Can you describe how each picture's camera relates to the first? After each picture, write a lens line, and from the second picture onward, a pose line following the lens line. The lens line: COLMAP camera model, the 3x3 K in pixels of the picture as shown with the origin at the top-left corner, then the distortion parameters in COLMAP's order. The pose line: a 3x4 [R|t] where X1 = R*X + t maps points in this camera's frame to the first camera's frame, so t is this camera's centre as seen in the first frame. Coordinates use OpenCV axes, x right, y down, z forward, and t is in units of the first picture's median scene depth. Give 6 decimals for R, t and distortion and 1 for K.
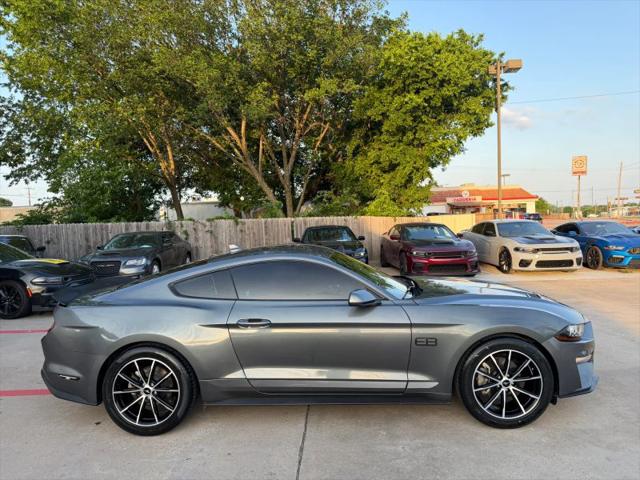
lens RADIAL K [[458.8, 0, 320.0], [0, 458.8, 240.0], [0, 0, 1]] dist [0.034536, -0.039071]
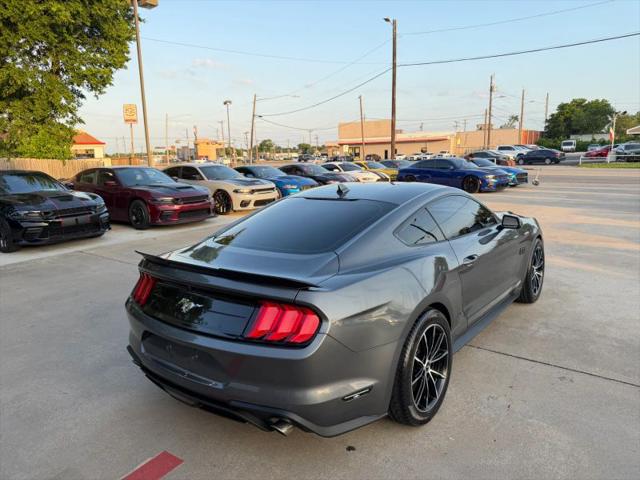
lens RADIAL K [[458.8, 0, 320.0], [0, 458.8, 240.0], [0, 0, 1]] dist [0.034536, -0.039071]
pose [[0.567404, -0.128355, 0.813374, -0.353879], [0.037121, 0.990759, 0.130452, 0.000469], [-0.822602, -0.043826, 0.566926, 0.230467]]
